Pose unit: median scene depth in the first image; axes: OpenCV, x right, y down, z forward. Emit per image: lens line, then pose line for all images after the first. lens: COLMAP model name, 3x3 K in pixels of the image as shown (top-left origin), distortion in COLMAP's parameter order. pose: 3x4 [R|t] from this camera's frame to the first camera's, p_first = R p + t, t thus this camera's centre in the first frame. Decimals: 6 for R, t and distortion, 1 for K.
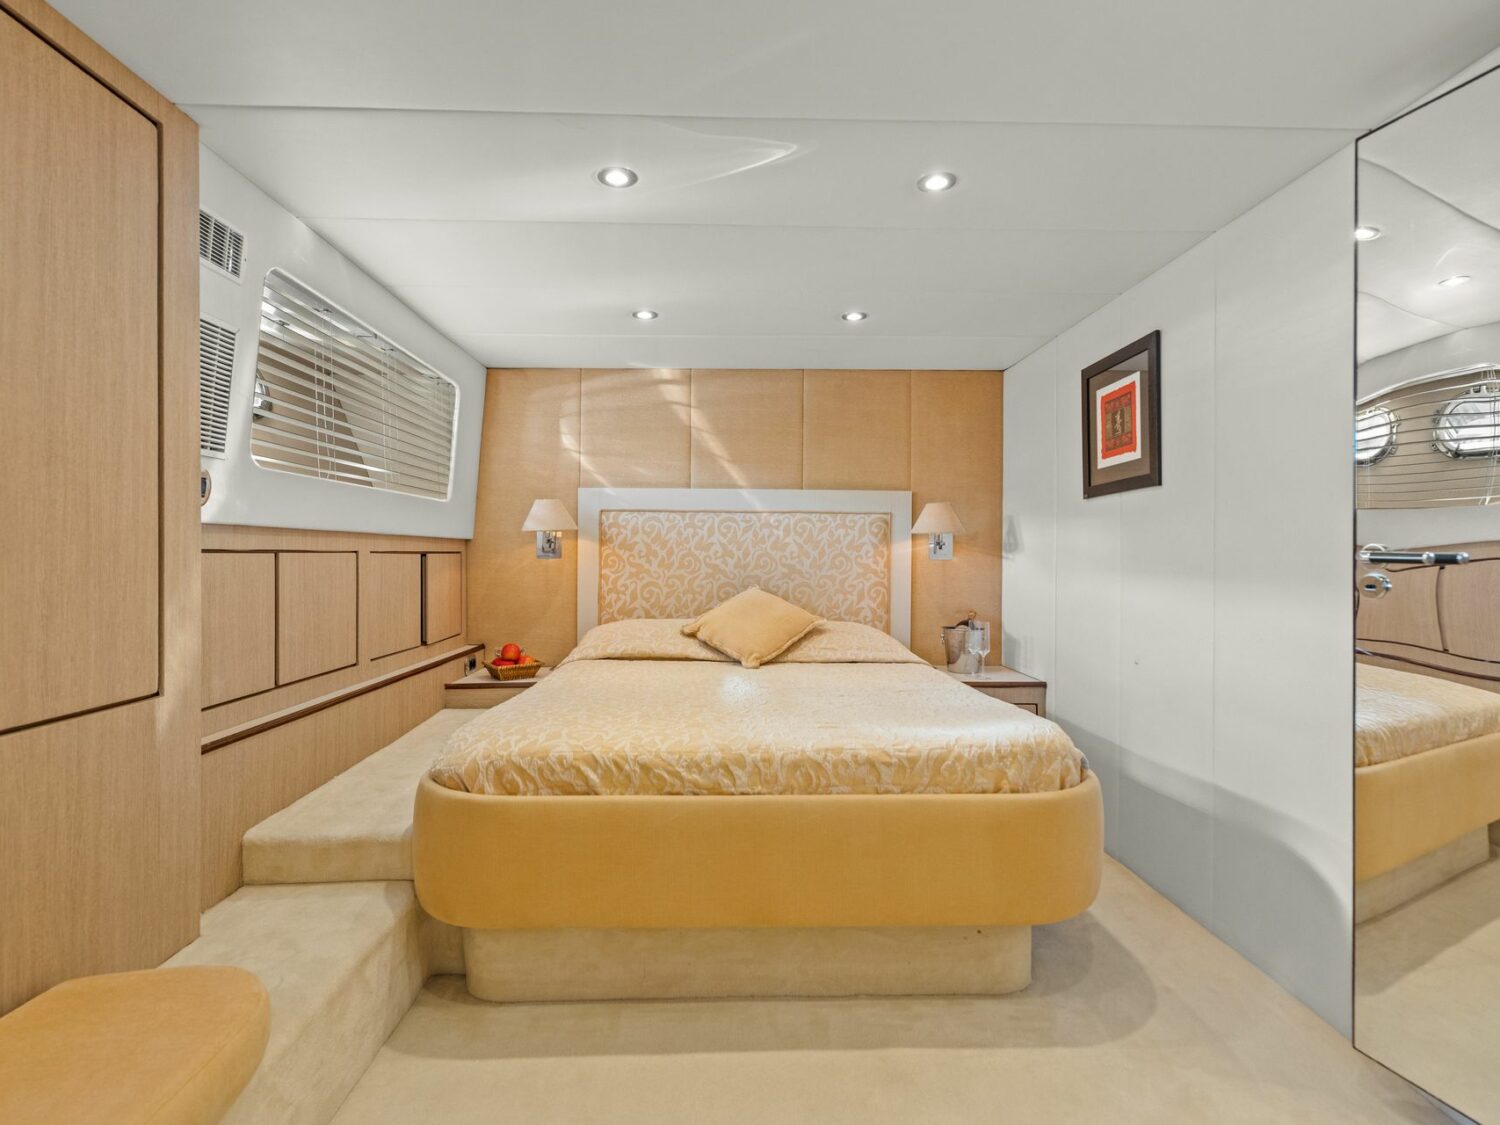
lens RADIAL K [[758.0, 0, 748.4], [0, 758.0, 563.5], [0, 0, 1]] dist [-0.013324, 0.018136]
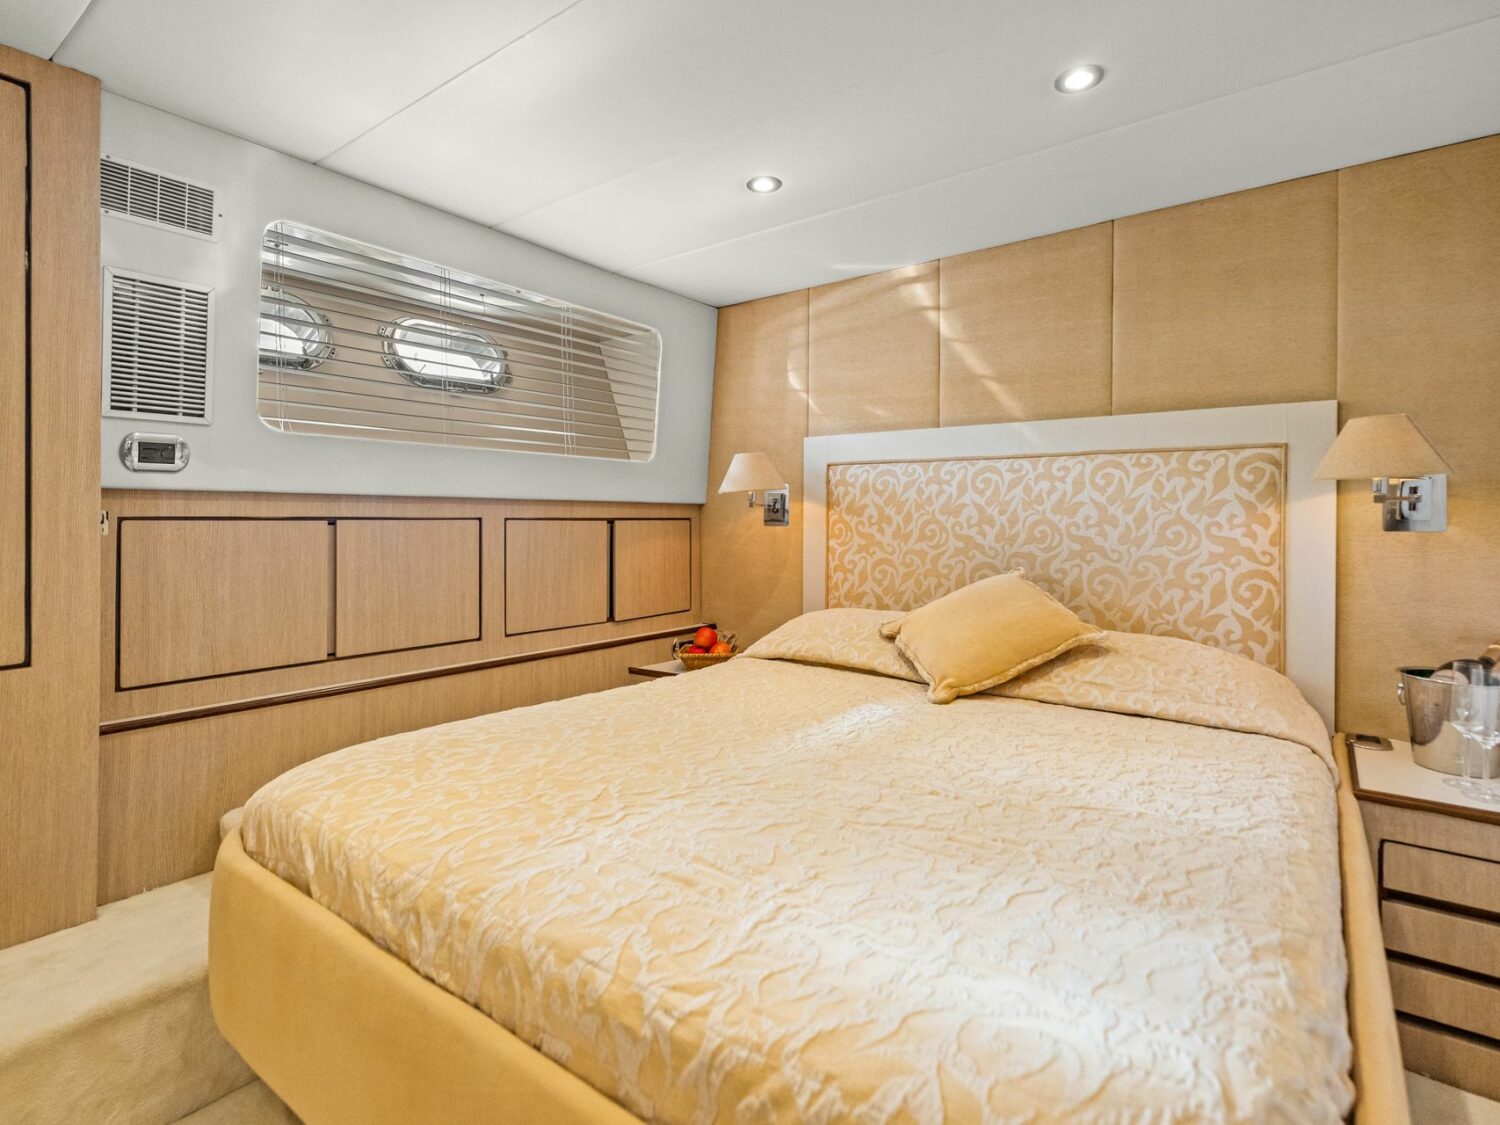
lens RADIAL K [[754.6, 0, 767.7], [0, 754.6, 530.2], [0, 0, 1]] dist [-0.016833, 0.015605]
pose [[0.778168, 0.007698, -0.628009, 0.243779], [-0.006562, 0.999970, 0.004126, -0.005296], [0.628022, 0.000911, 0.778195, 0.358545]]
